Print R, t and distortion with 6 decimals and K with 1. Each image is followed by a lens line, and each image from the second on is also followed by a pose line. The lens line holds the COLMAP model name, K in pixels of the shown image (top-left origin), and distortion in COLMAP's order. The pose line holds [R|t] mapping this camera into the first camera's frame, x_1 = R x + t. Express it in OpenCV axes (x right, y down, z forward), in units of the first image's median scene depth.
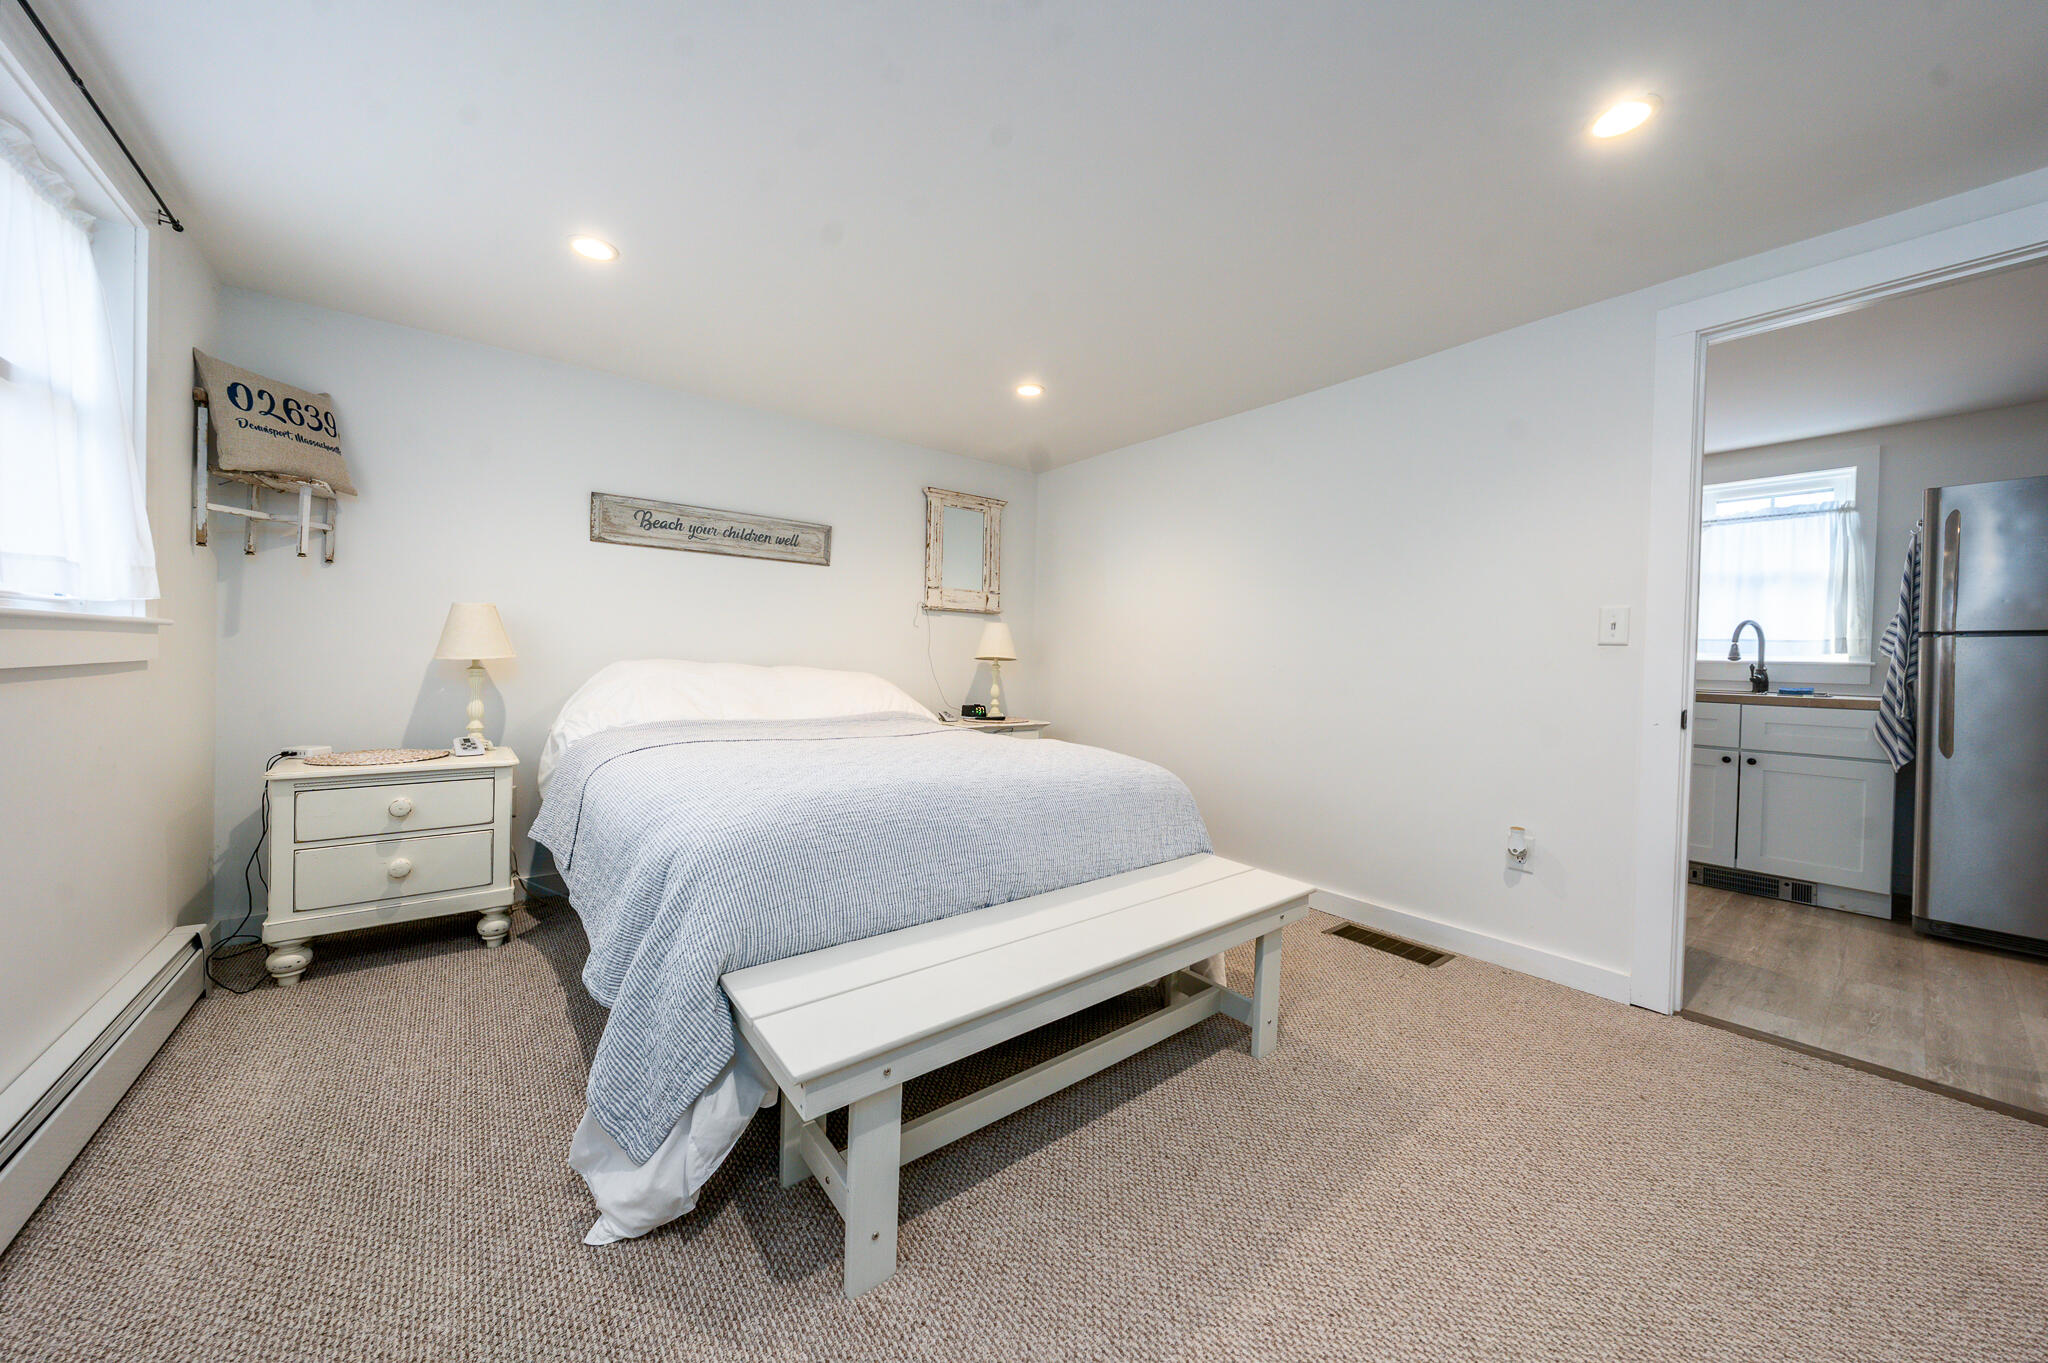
lens RADIAL K [[697.9, 0, 1021.2], [0, 697.9, 664.3], [0, 0, 1]] dist [-0.001665, 0.000075]
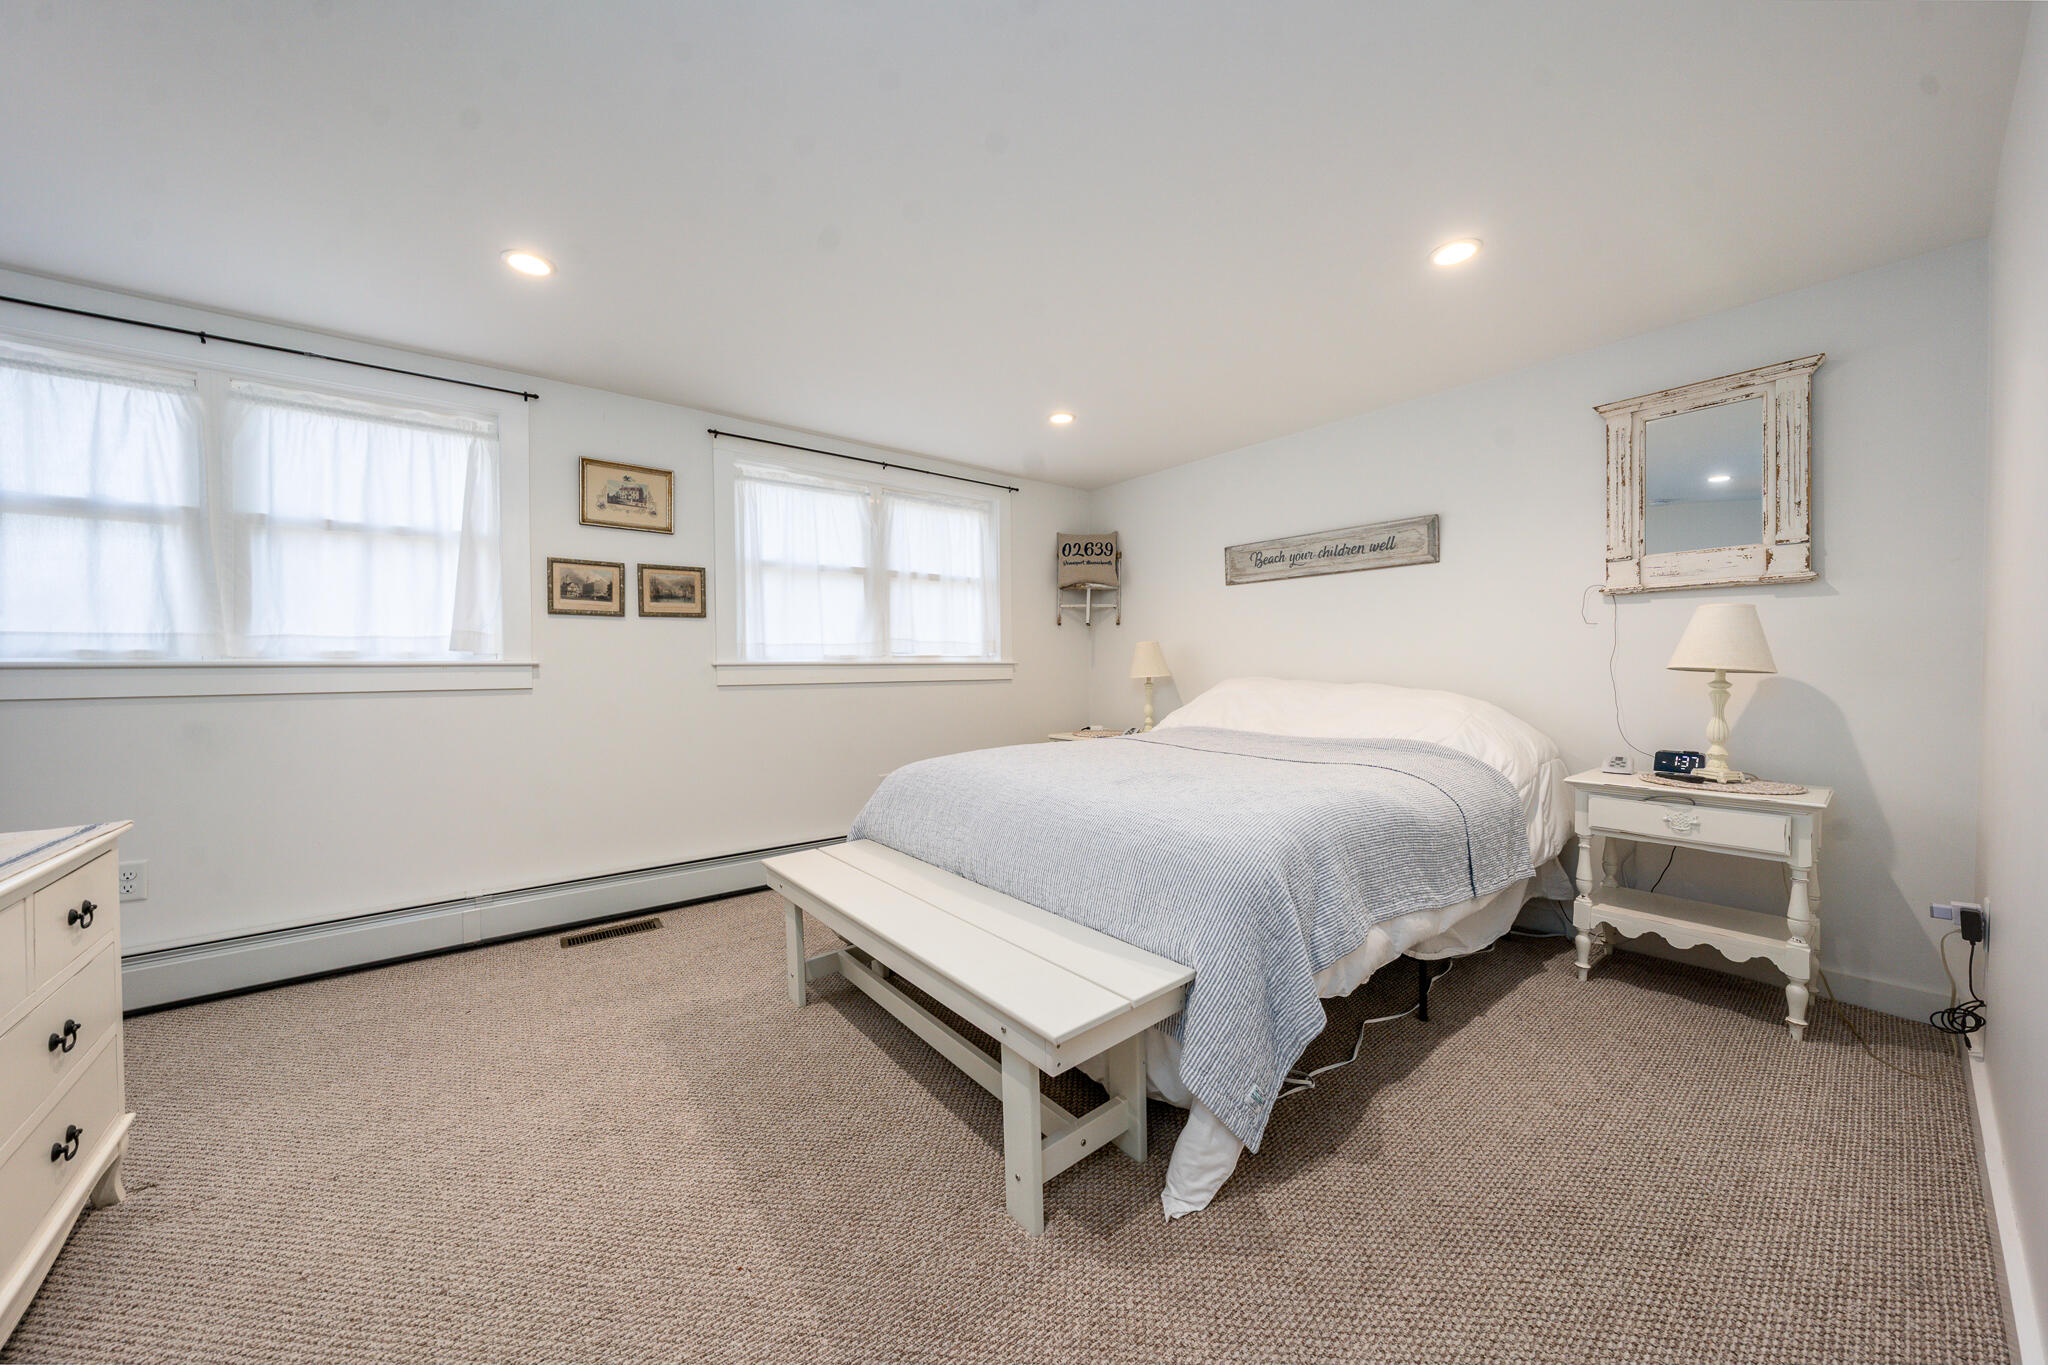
lens RADIAL K [[697.9, 0, 1026.8], [0, 697.9, 675.1], [0, 0, 1]] dist [-0.001665, 0.000075]
pose [[0.016151, -0.013957, -0.999772, 0.591825], [-0.005410, 0.999887, -0.014046, 0.006980], [0.999855, 0.005636, 0.016073, 0.550463]]
